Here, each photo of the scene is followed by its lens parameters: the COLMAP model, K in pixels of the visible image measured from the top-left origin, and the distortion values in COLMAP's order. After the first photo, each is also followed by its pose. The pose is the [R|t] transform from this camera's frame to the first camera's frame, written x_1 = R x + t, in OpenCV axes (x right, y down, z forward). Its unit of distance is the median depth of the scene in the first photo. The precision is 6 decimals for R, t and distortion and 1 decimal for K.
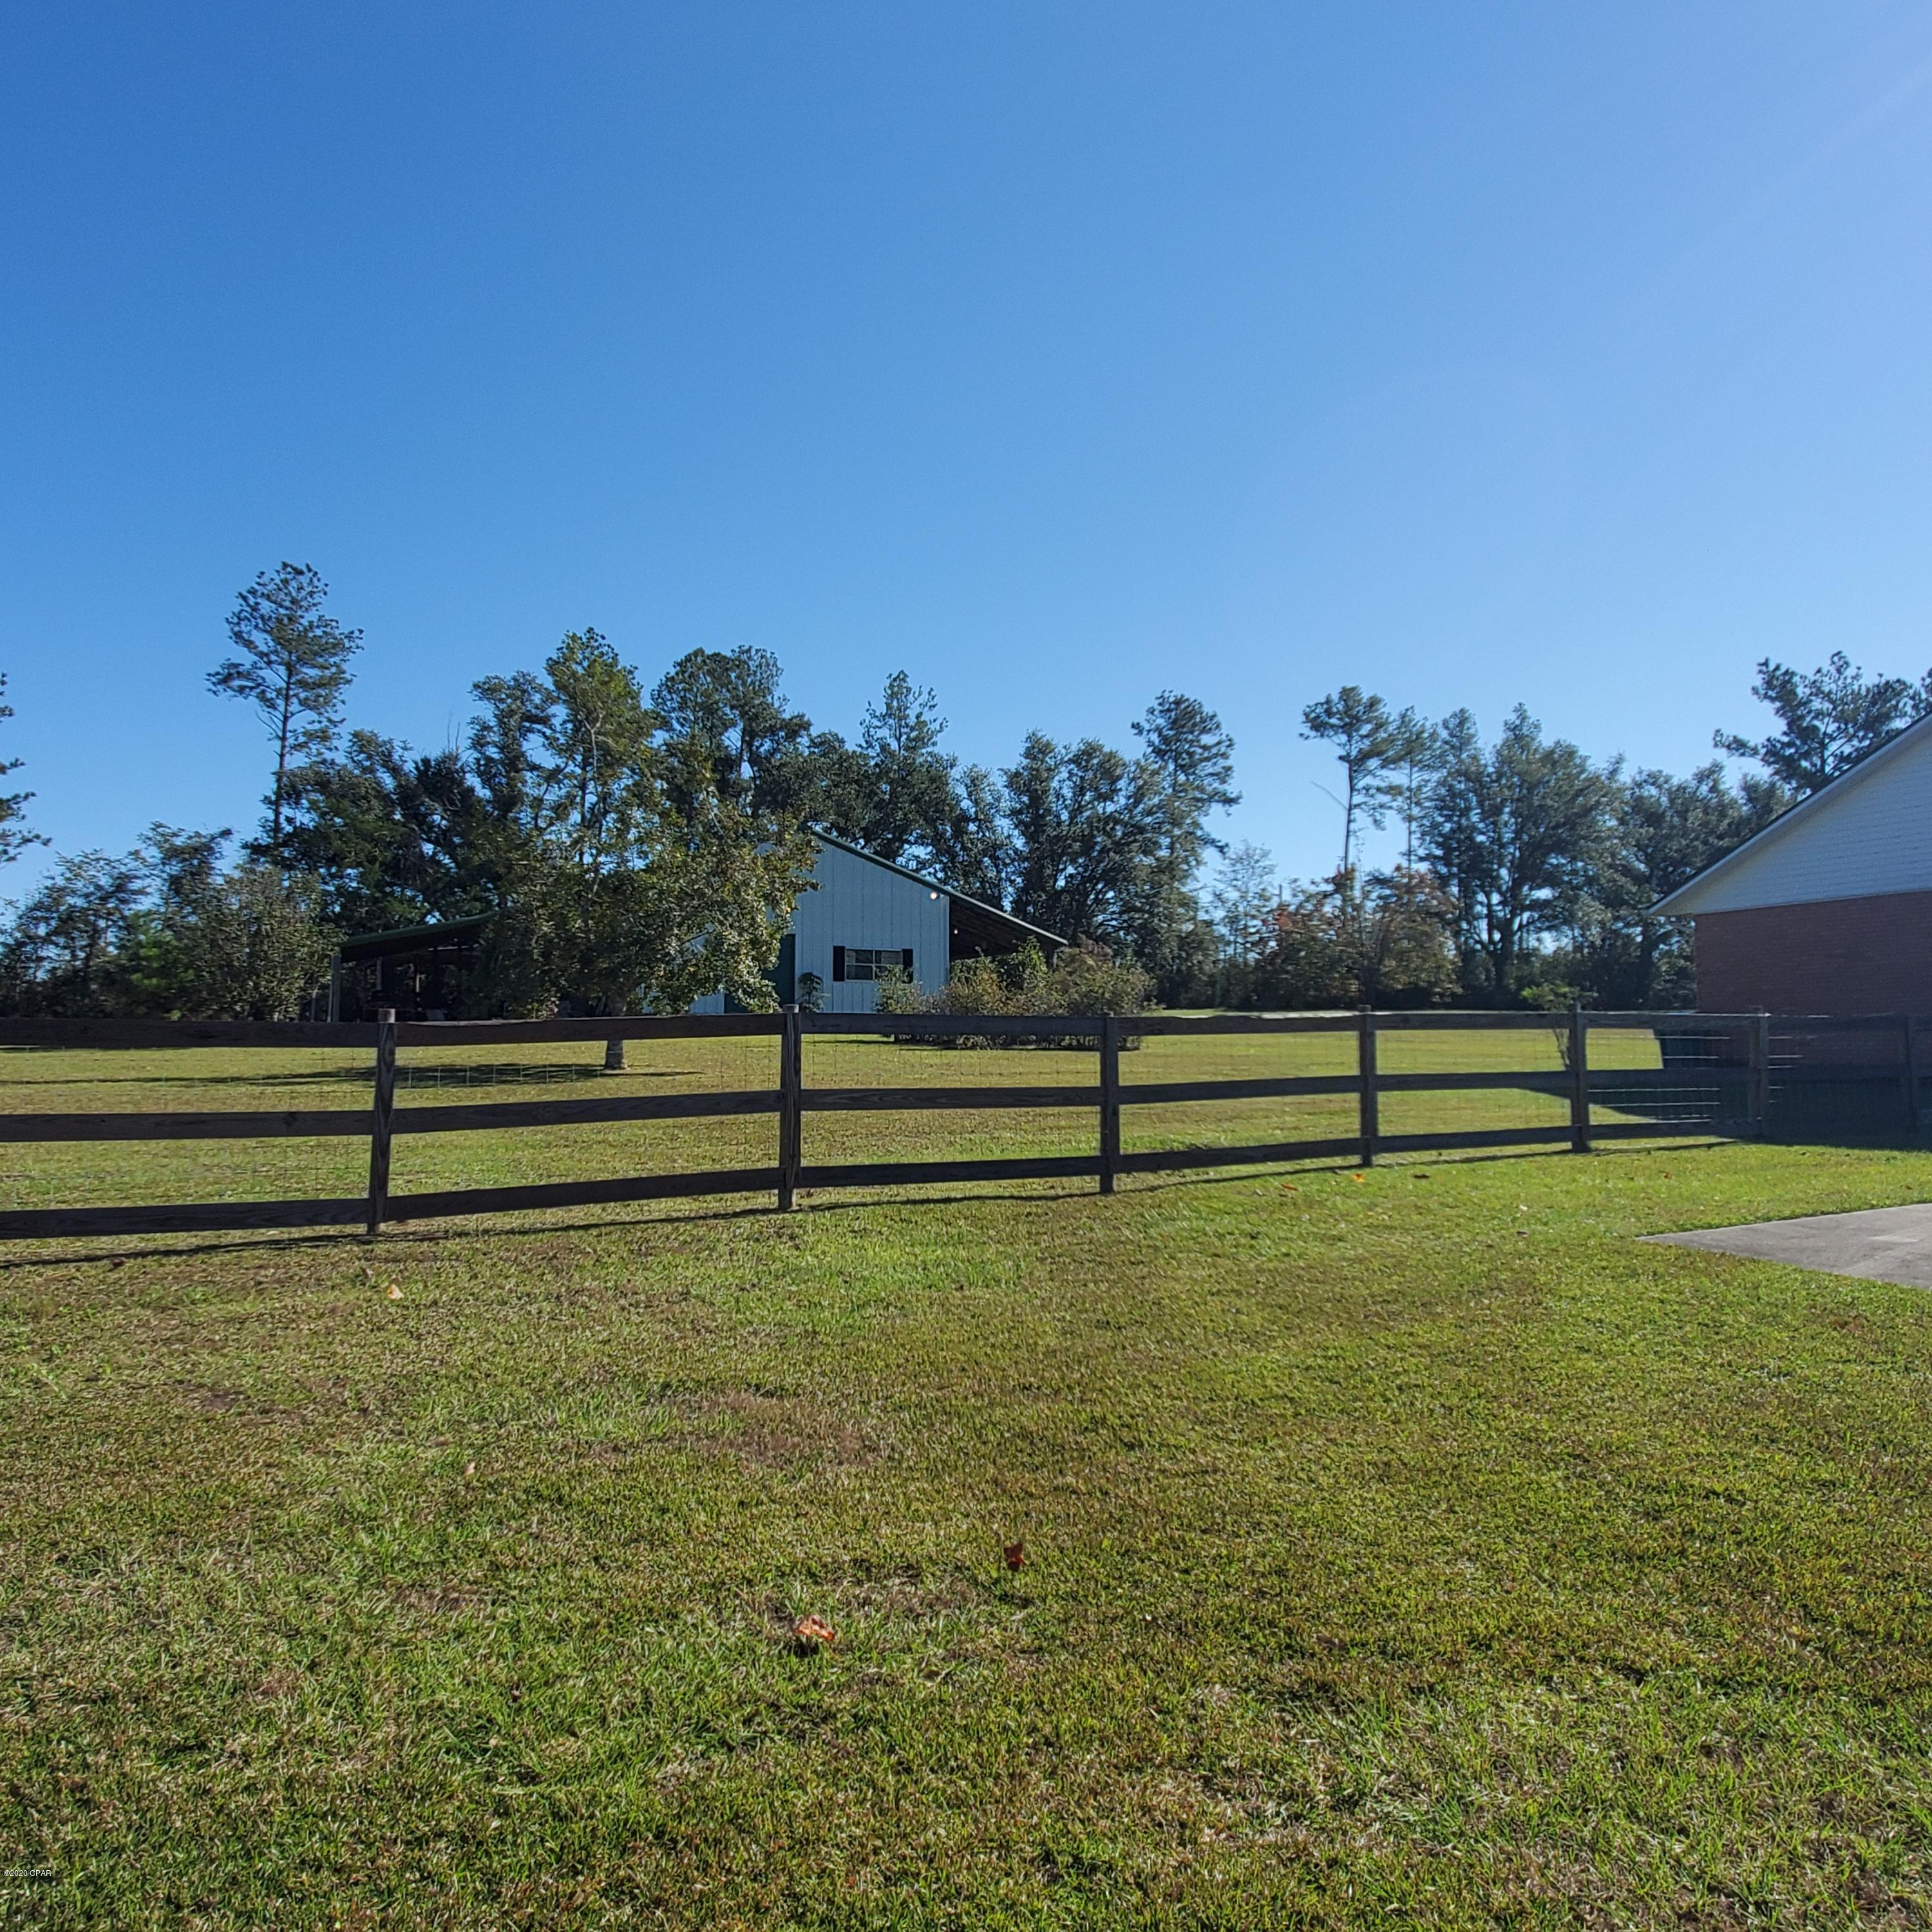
lens RADIAL K [[1468.6, 0, 947.0], [0, 1468.6, 929.6], [0, 0, 1]] dist [0.004432, 0.009643]
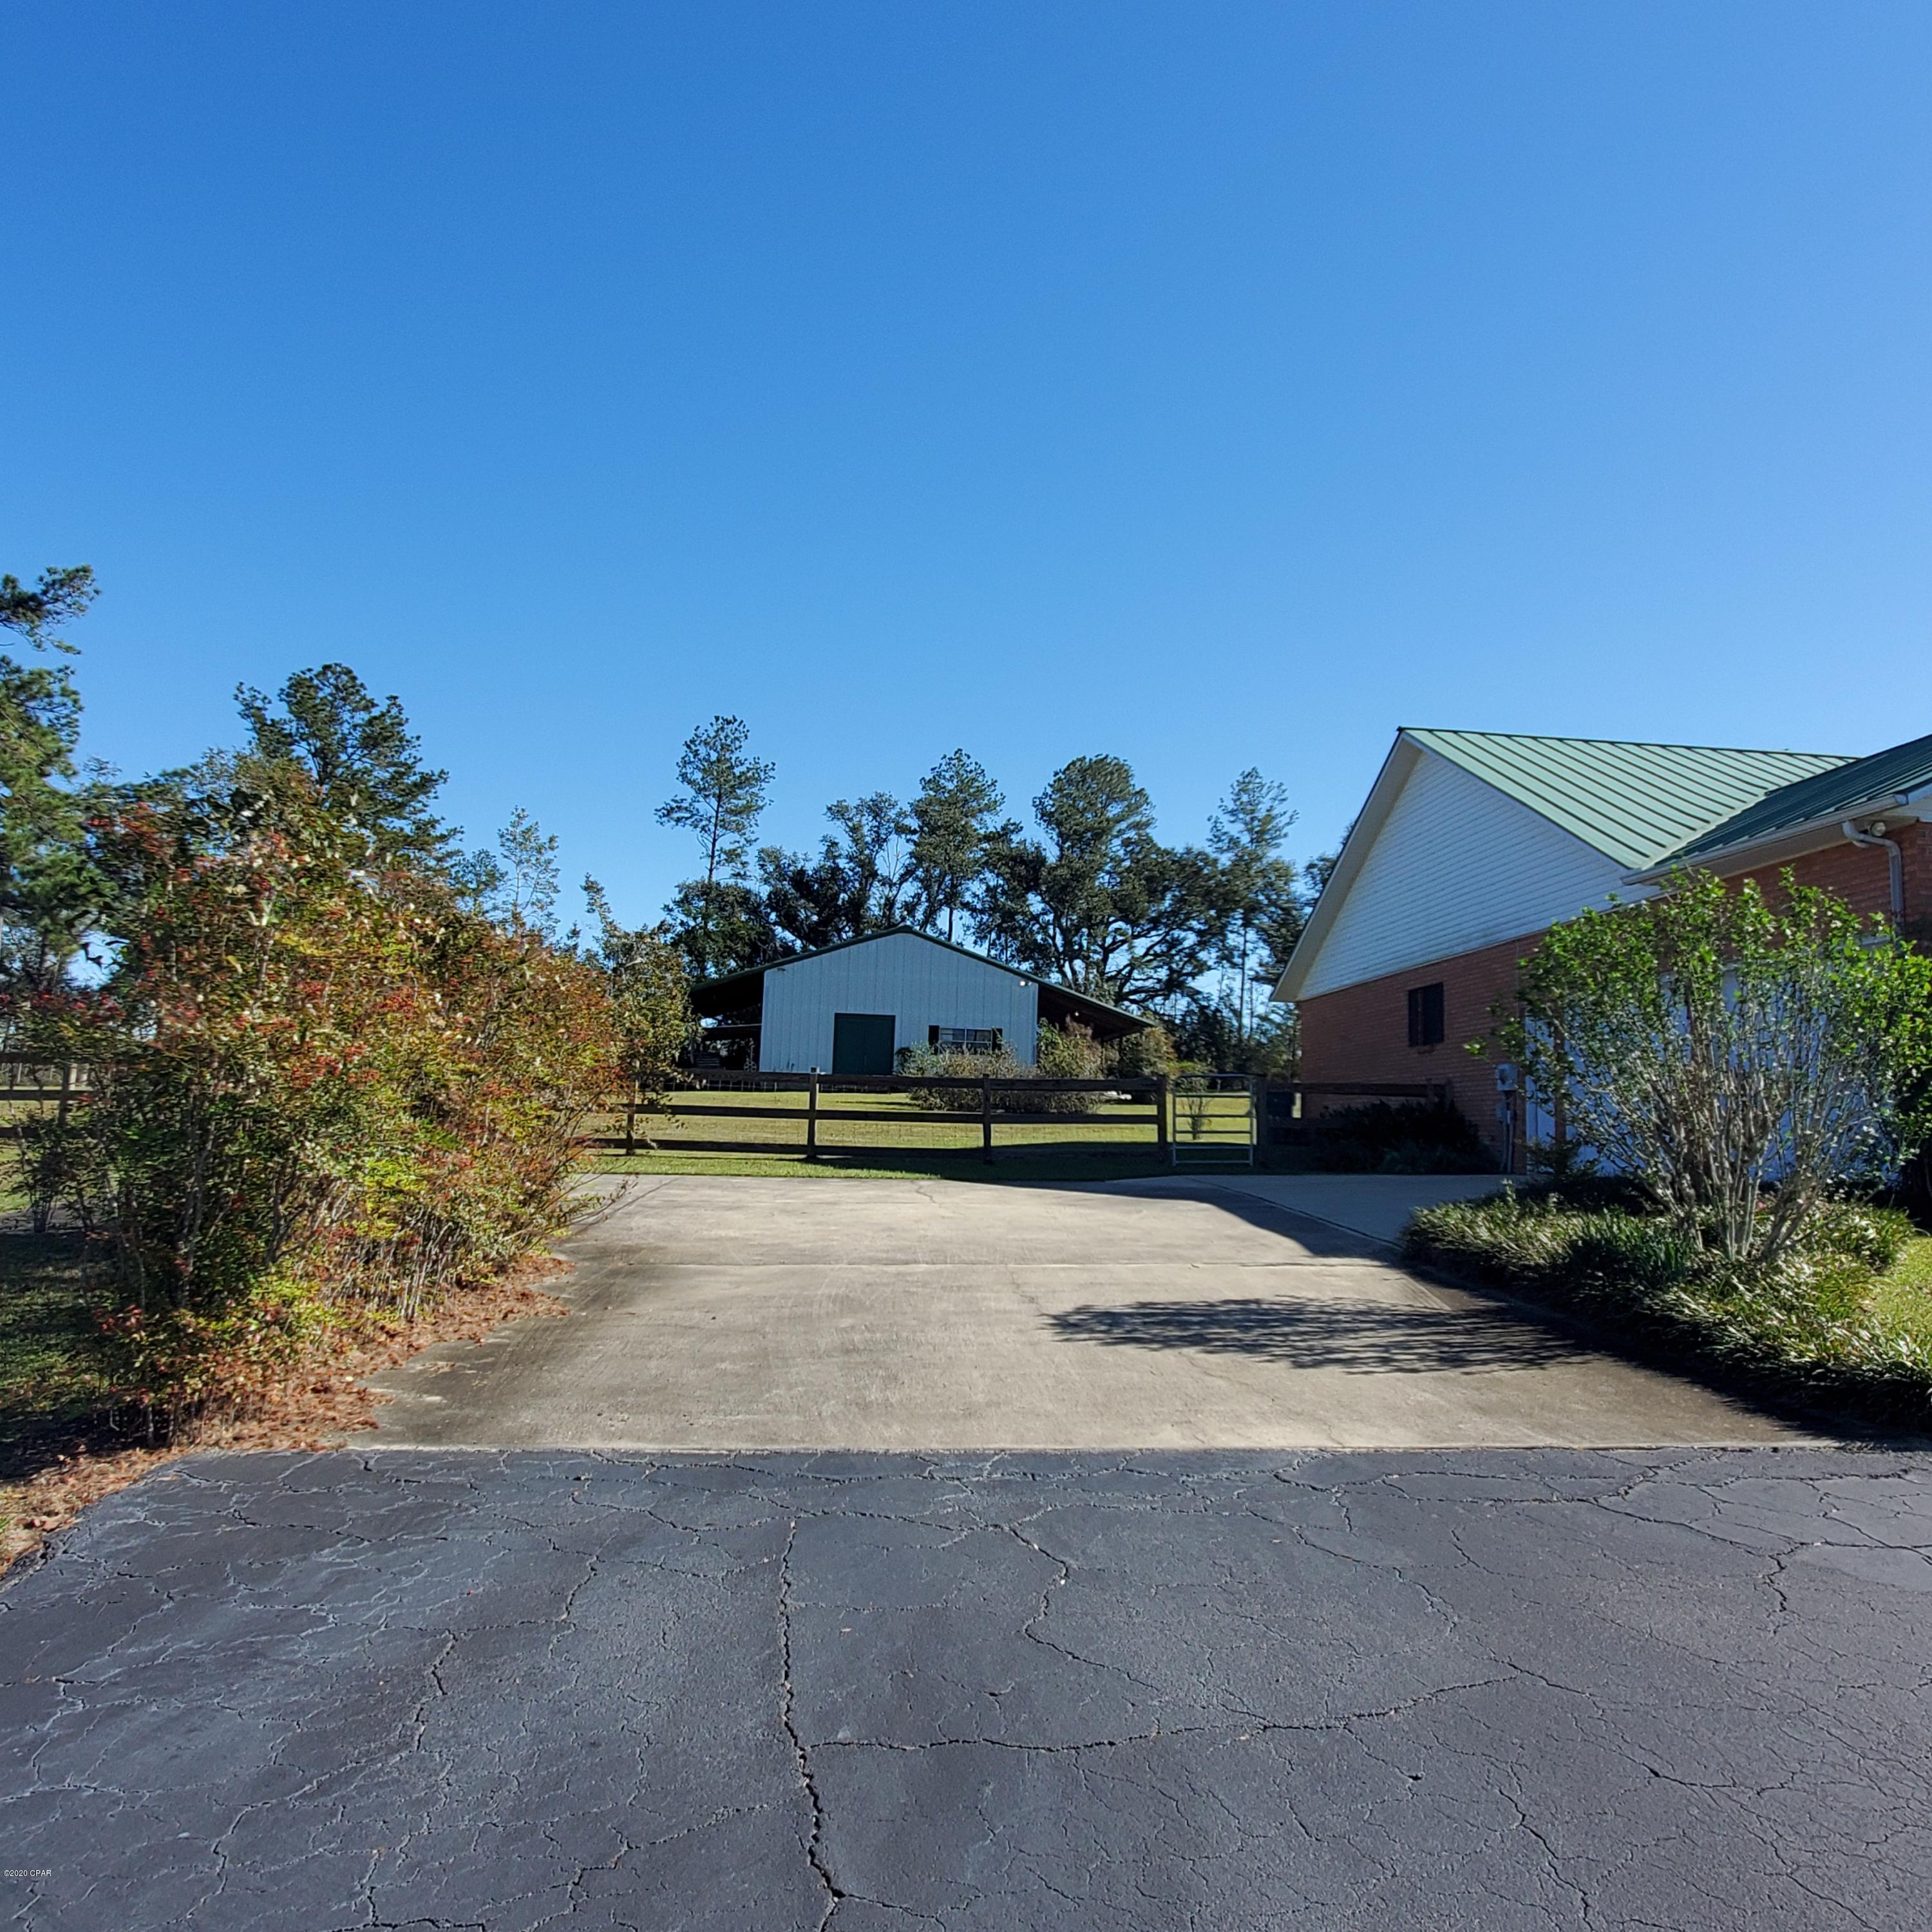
lens RADIAL K [[1467.1, 0, 994.0], [0, 1467.1, 972.0], [0, 0, 1]] dist [-0.127600, 0.220552]
pose [[0.934747, -0.009119, -0.355196, 0.207496], [0.000559, 0.999707, -0.024196, -0.002360], [0.355313, 0.022418, 0.934479, -0.065729]]
